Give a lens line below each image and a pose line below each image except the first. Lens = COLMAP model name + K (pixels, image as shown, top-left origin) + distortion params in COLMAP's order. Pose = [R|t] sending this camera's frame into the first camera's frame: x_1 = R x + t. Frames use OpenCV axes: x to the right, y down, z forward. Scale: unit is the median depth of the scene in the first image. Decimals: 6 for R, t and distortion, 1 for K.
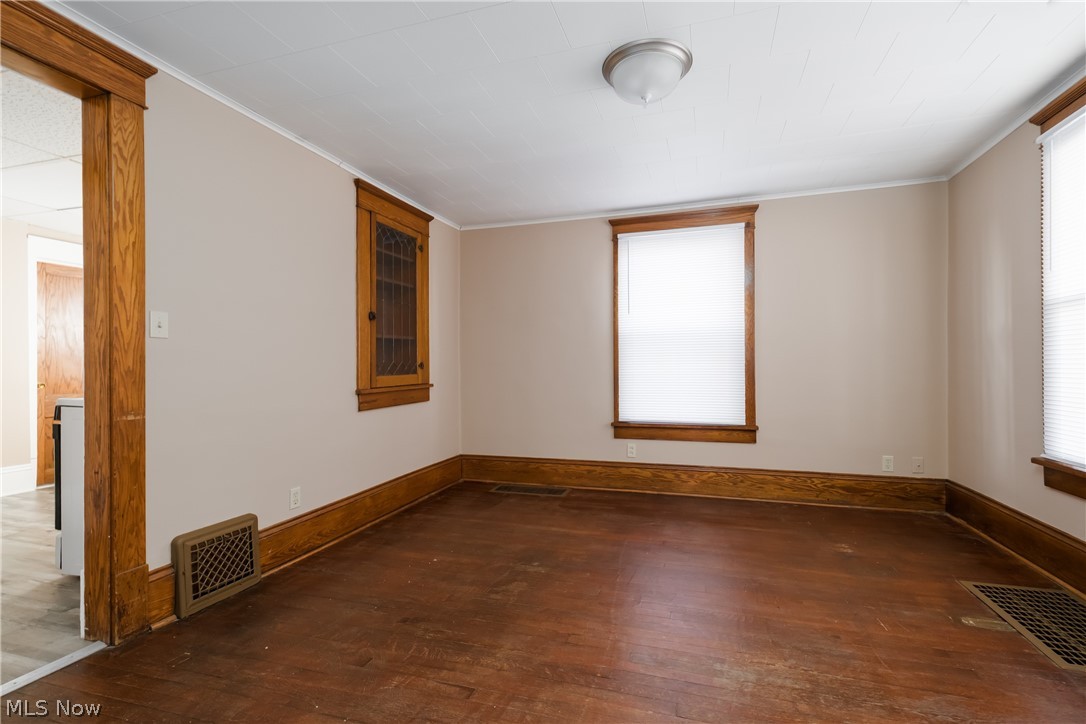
lens RADIAL K [[475.1, 0, 575.7], [0, 475.1, 370.5], [0, 0, 1]] dist [0.009878, -0.002711]
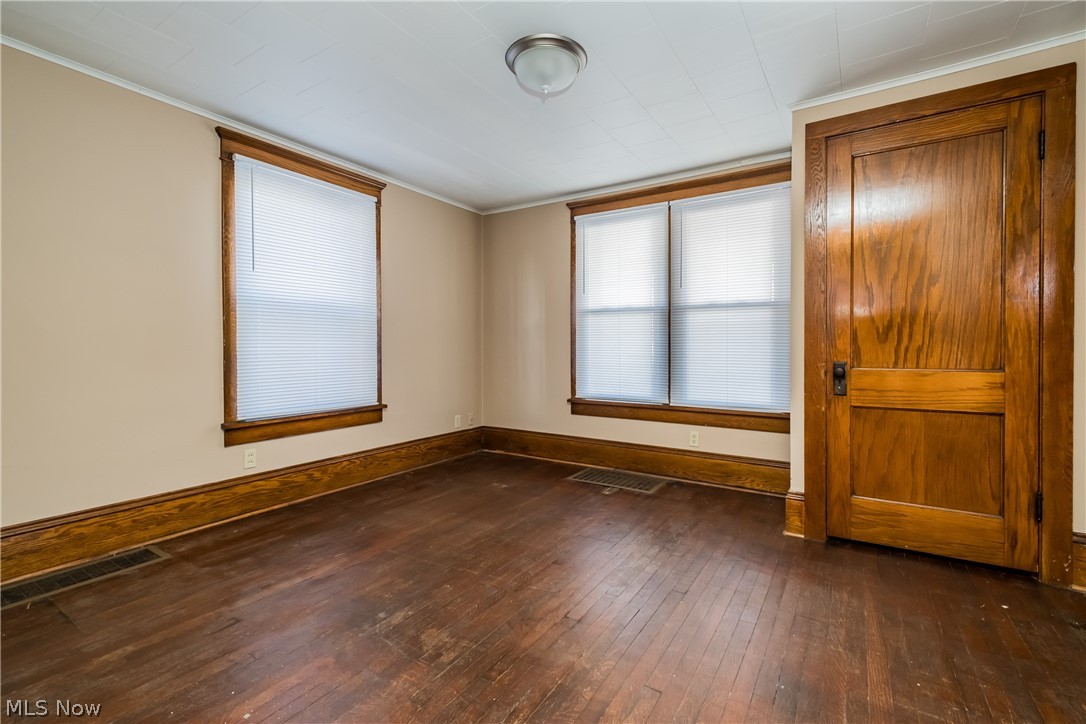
lens RADIAL K [[475.1, 0, 542.4], [0, 475.1, 356.6], [0, 0, 1]] dist [0.009878, -0.002711]
pose [[0.299161, -0.013540, 0.954107, -0.482514], [0.004079, 0.999908, 0.012911, 0.004025], [-0.954194, 0.000029, 0.299188, 0.382558]]
